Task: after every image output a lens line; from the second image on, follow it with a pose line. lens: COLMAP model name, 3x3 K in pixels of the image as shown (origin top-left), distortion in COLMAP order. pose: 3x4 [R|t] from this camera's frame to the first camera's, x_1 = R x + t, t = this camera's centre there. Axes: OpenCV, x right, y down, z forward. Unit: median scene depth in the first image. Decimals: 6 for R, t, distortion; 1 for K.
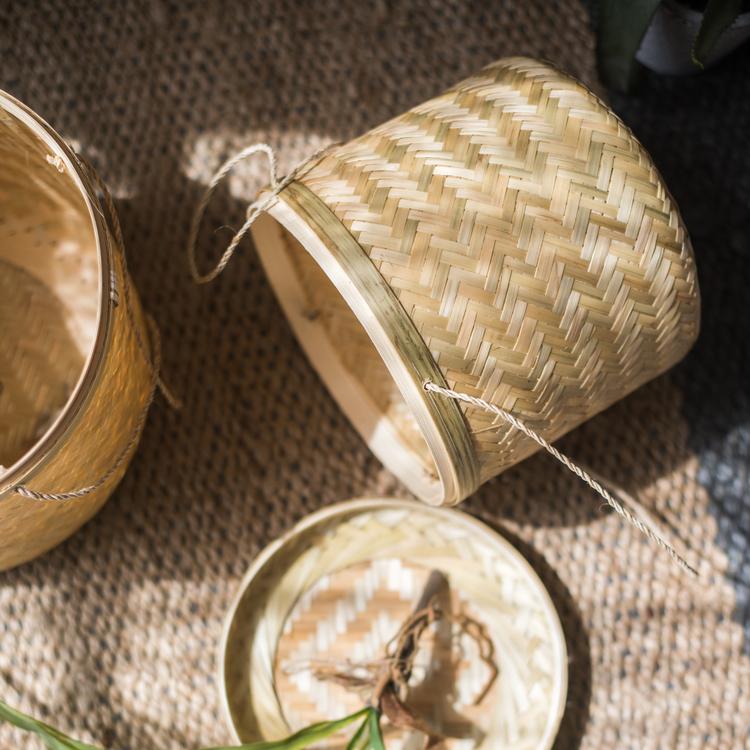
lens RADIAL K [[1690.4, 0, 375.0], [0, 1690.4, 375.0], [0, 0, 1]] dist [-0.013296, -0.318422]
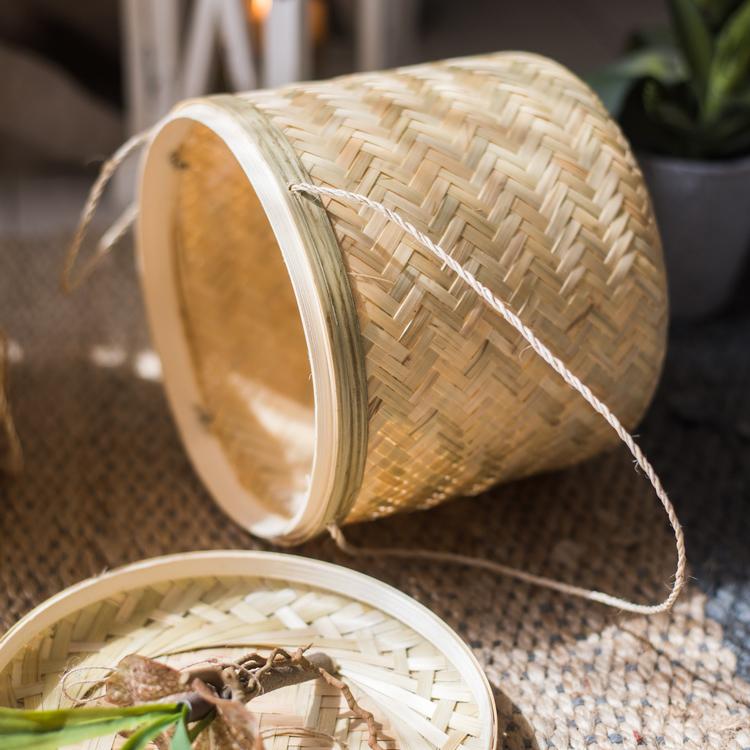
lens RADIAL K [[1690.4, 0, 375.0], [0, 1690.4, 375.0], [0, 0, 1]] dist [-0.013296, -0.318422]
pose [[0.994508, 0.011613, -0.104011, 0.145270], [-0.083418, 0.688130, -0.720776, 0.603928], [0.063203, 0.725494, 0.685320, 0.499736]]
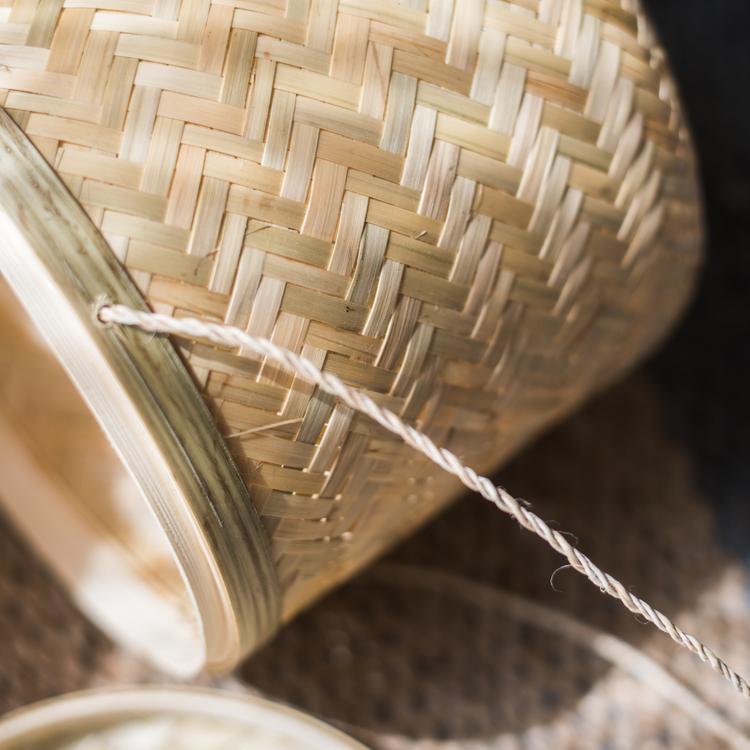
lens RADIAL K [[1804.0, 0, 375.2], [0, 1804.0, 299.1], [0, 0, 1]] dist [-0.122412, -0.946490]
pose [[0.992701, -0.108495, 0.052672, 0.072003], [0.119279, 0.947785, -0.295763, 0.139019], [-0.017833, 0.299886, 0.953808, 0.537544]]
